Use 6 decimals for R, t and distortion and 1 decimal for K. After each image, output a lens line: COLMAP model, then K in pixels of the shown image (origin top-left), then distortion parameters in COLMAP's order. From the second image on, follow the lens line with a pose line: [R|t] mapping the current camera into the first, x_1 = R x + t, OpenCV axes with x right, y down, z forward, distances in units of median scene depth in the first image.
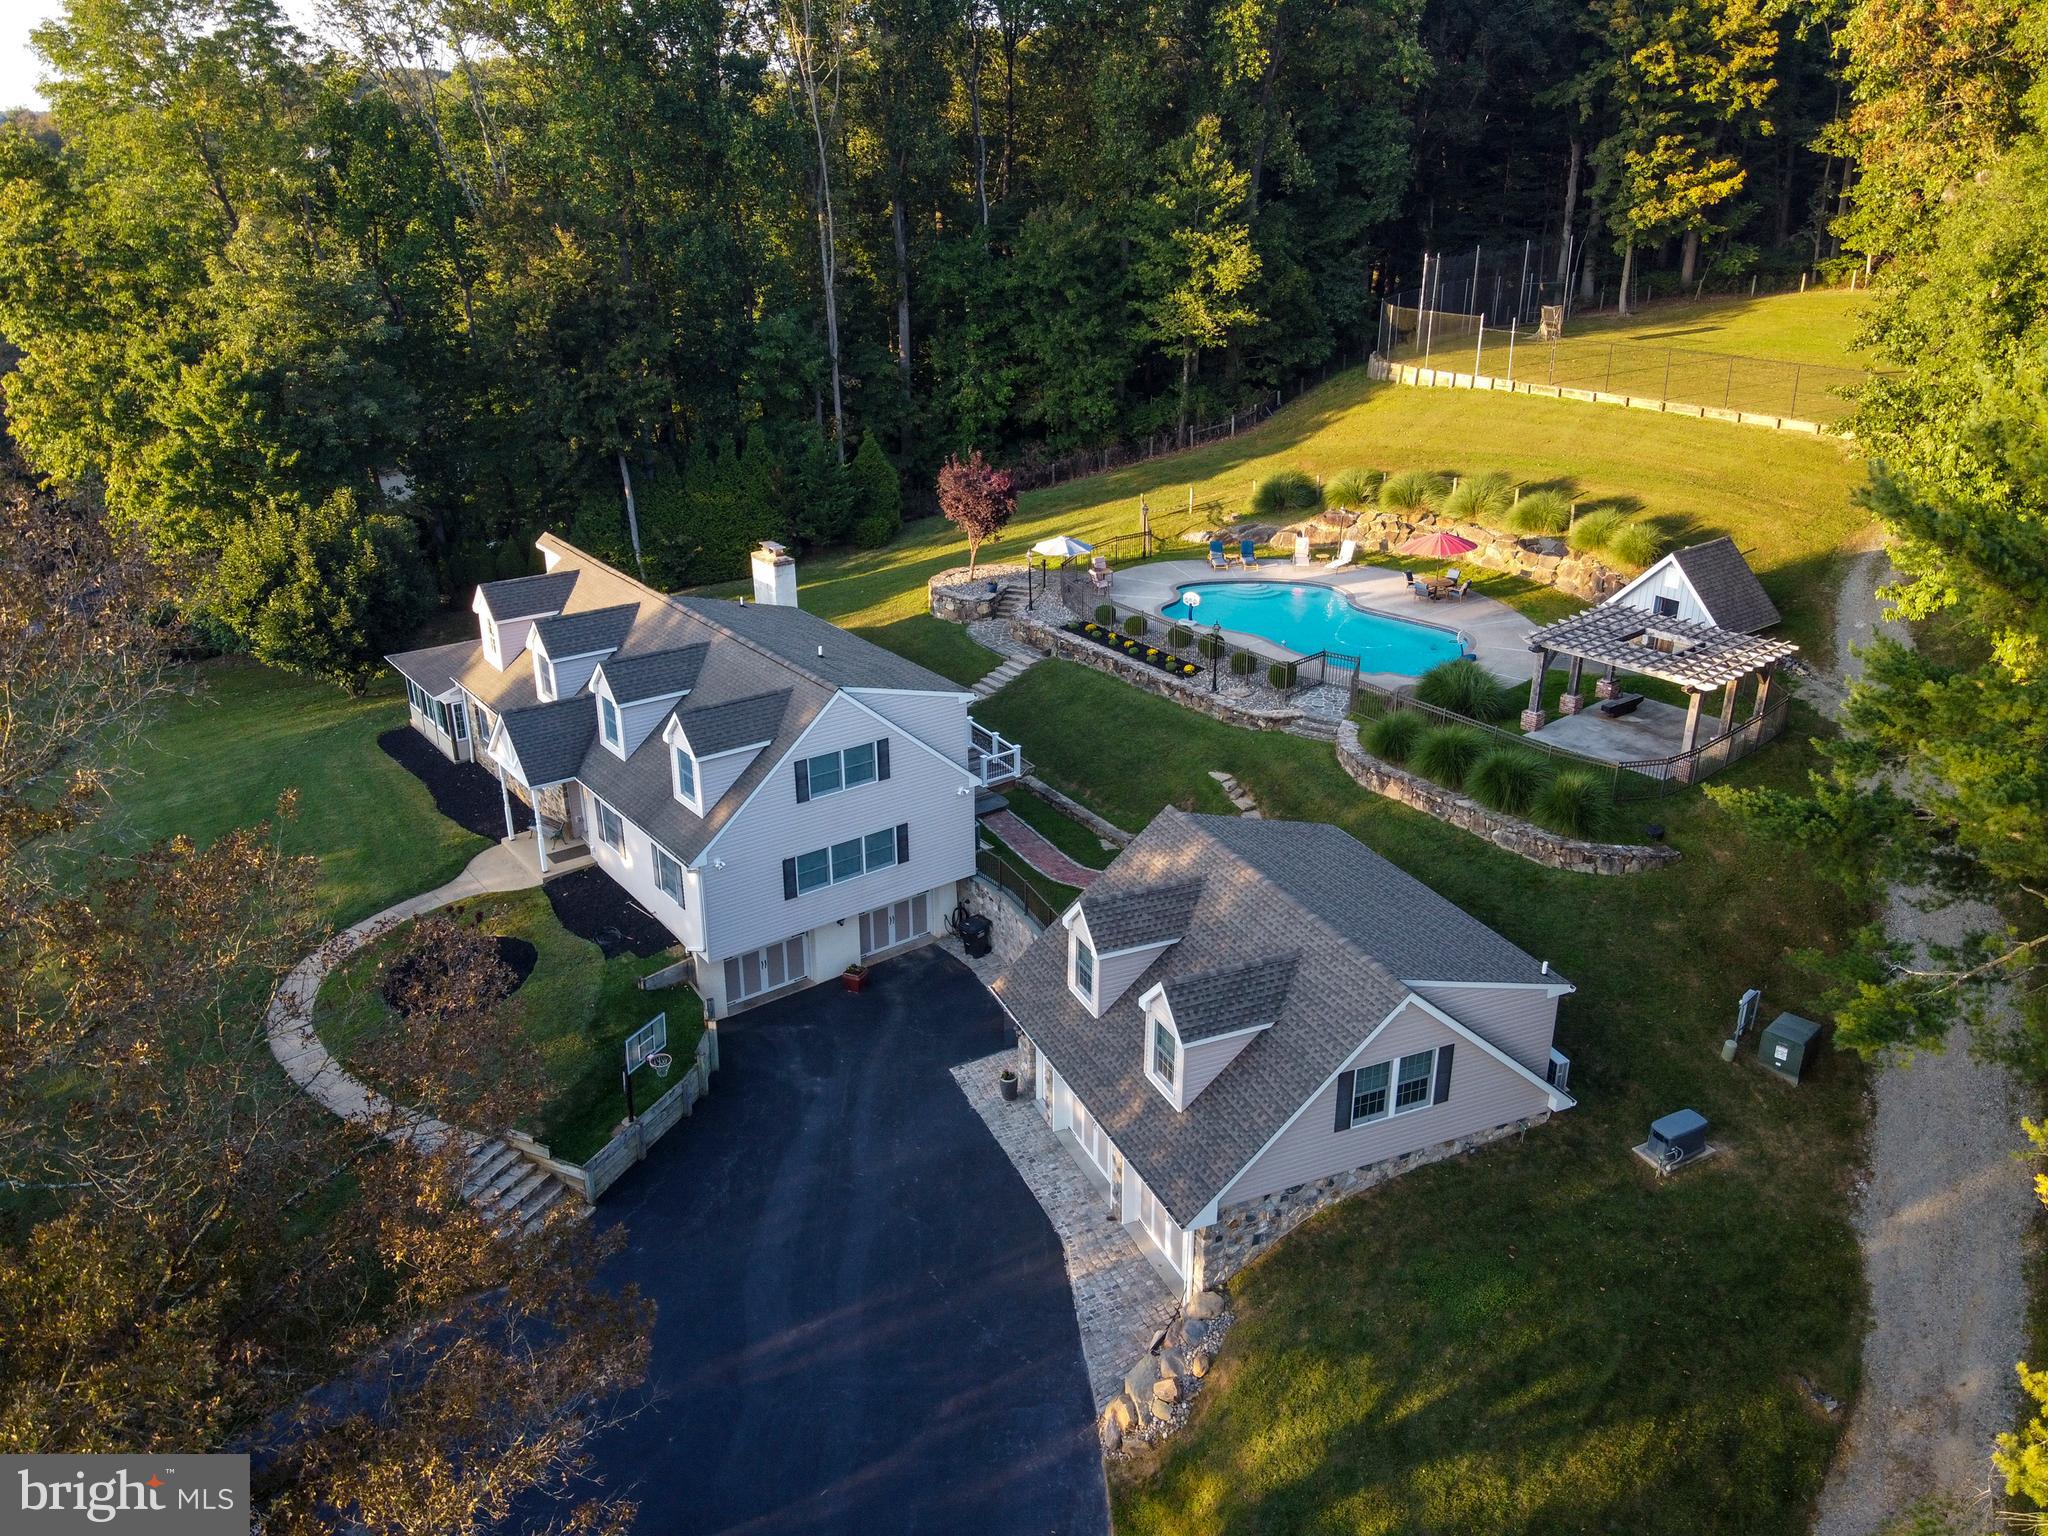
lens RADIAL K [[1524.6, 0, 1022.4], [0, 1524.6, 755.4], [0, 0, 1]] dist [0.196843, -0.402911]
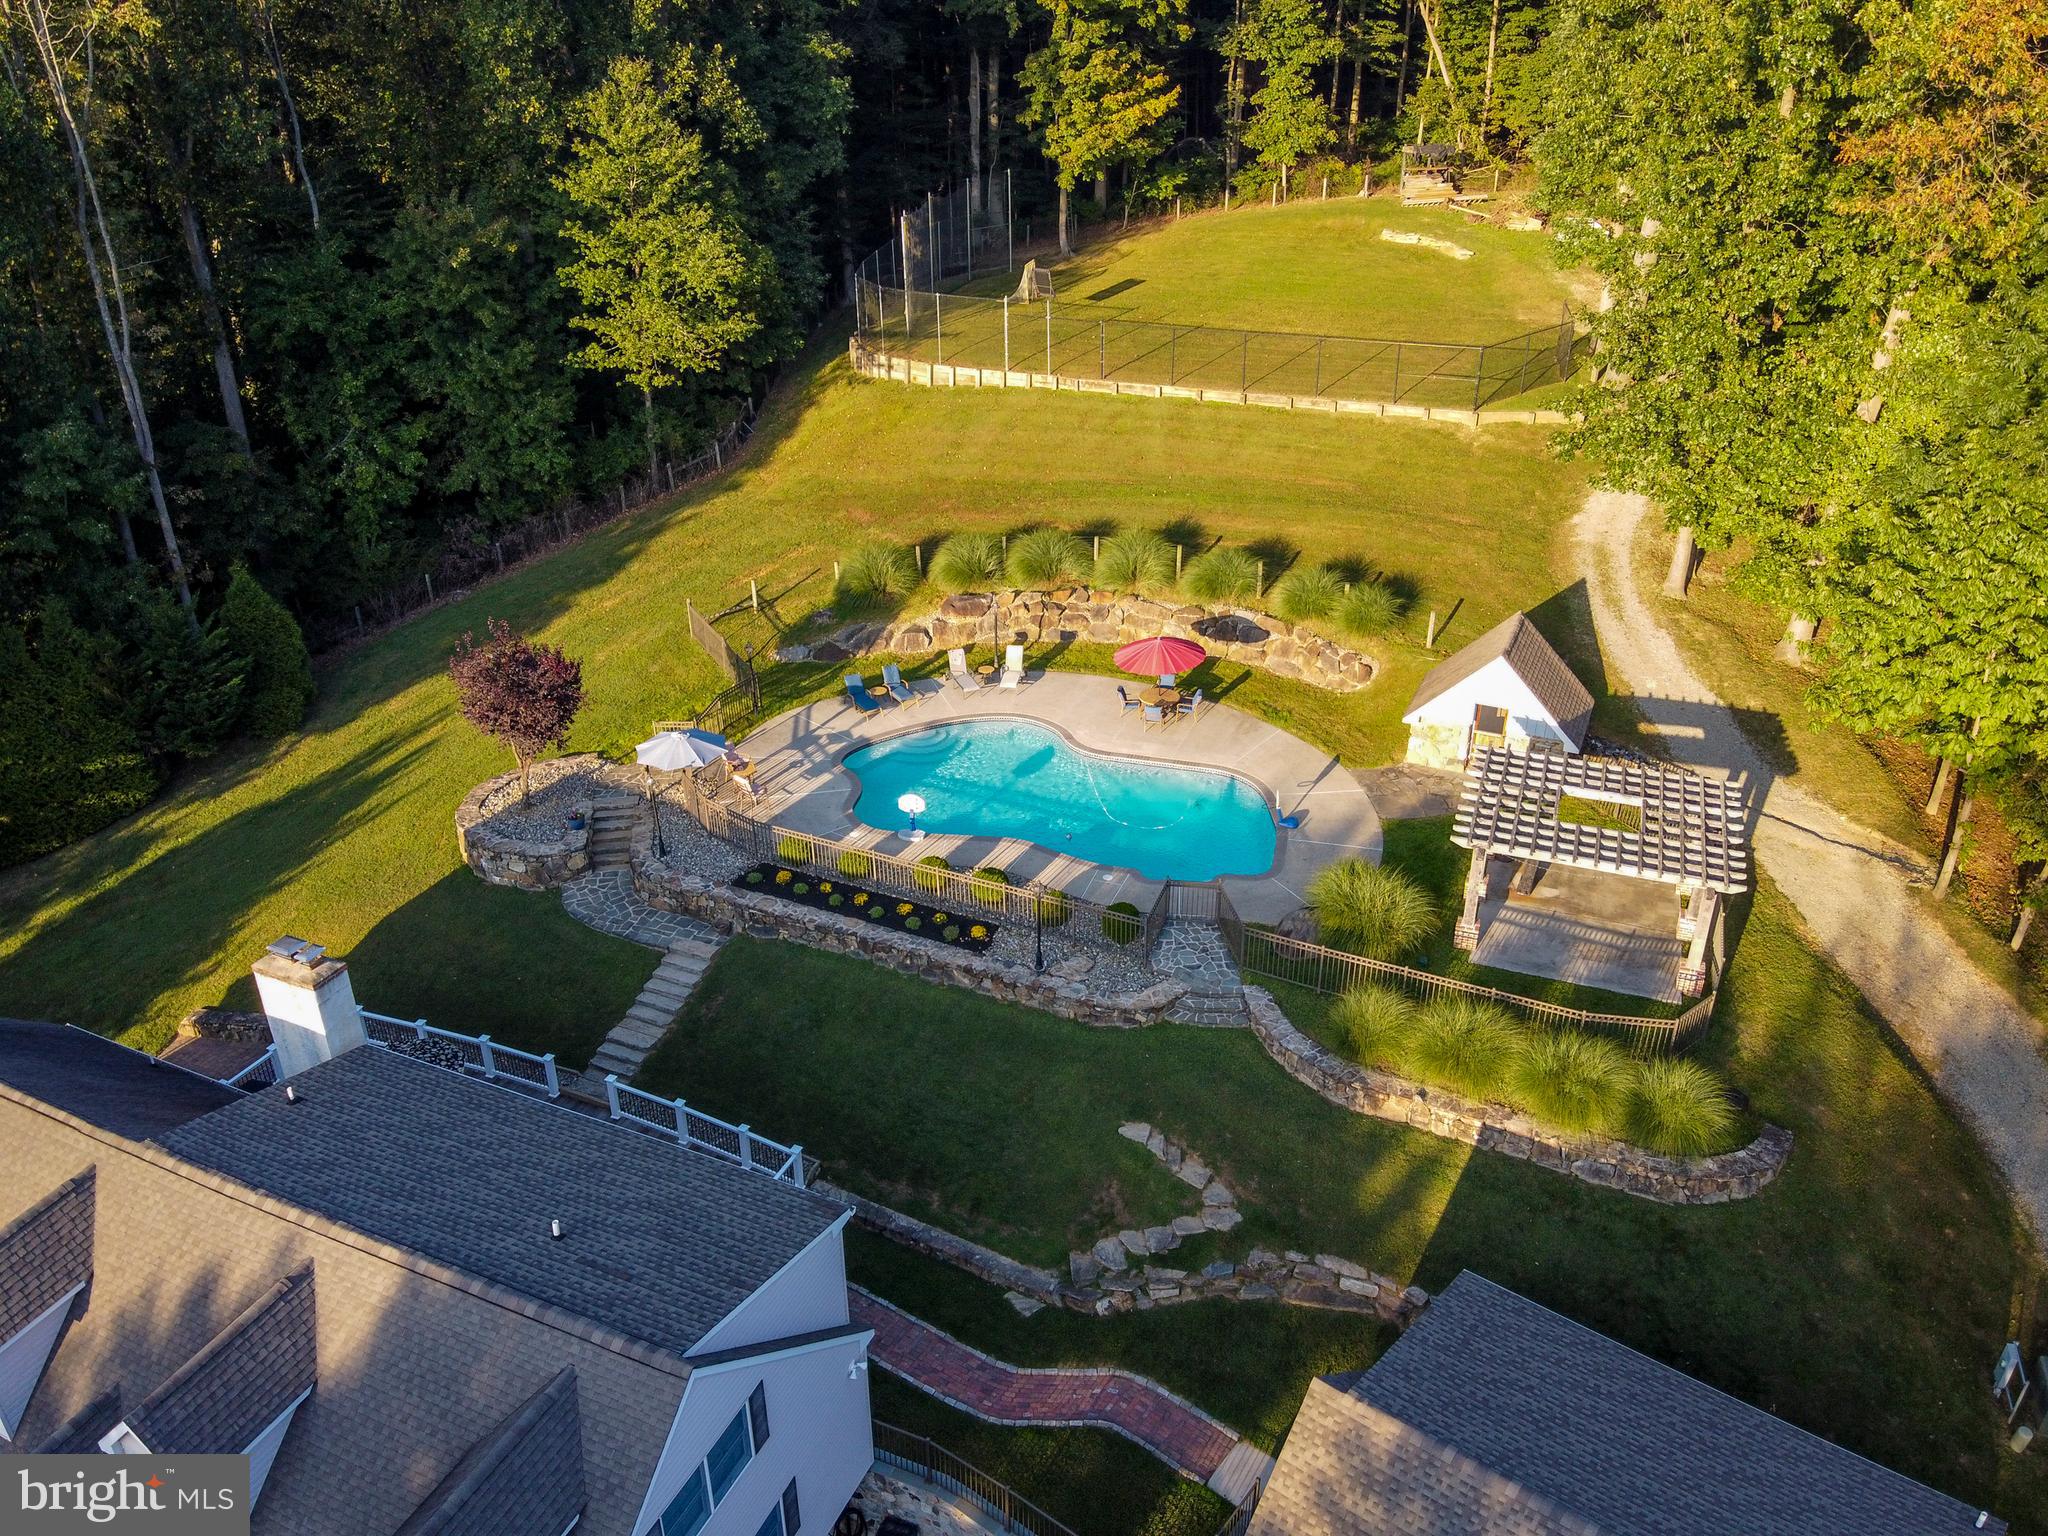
lens RADIAL K [[1524.6, 0, 1022.4], [0, 1524.6, 755.4], [0, 0, 1]] dist [0.196843, -0.402911]
pose [[0.879222, -0.223217, 0.420883, -0.100153], [0.188457, 0.974341, 0.123059, -0.146760], [-0.437552, -0.028878, 0.898729, 0.249929]]
